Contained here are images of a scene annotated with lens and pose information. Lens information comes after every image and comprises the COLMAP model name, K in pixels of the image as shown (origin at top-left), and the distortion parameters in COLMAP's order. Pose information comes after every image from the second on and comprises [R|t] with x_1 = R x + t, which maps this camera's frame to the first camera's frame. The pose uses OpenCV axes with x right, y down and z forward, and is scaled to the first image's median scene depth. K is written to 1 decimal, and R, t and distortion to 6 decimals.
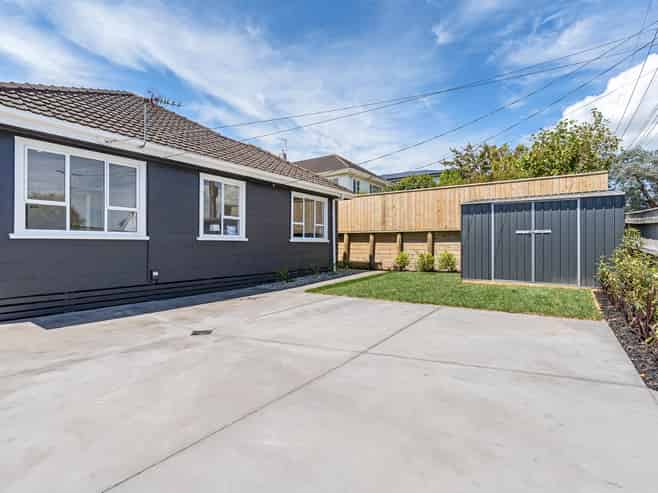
lens RADIAL K [[340.5, 0, 327.3], [0, 340.5, 242.2], [0, 0, 1]] dist [0.002192, 0.017812]
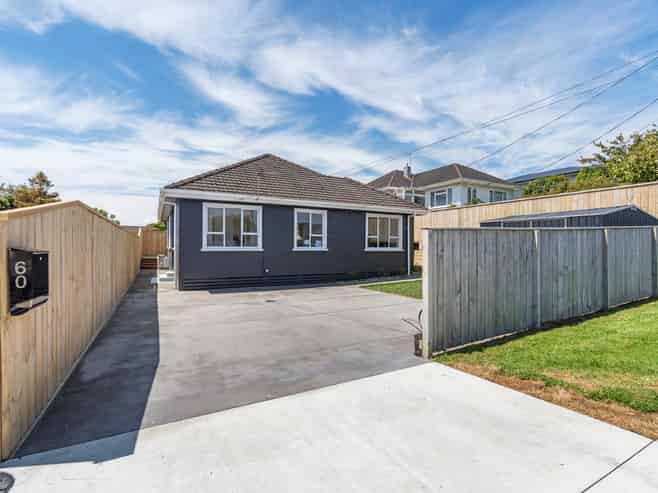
lens RADIAL K [[336.1, 0, 329.0], [0, 336.1, 246.5], [0, 0, 1]] dist [0.047019, -0.000050]
pose [[0.903847, 0.000477, -0.427856, 0.292181], [0.000224, 0.999999, 0.001589, -0.018510], [0.427856, -0.001532, 0.903846, -0.230148]]
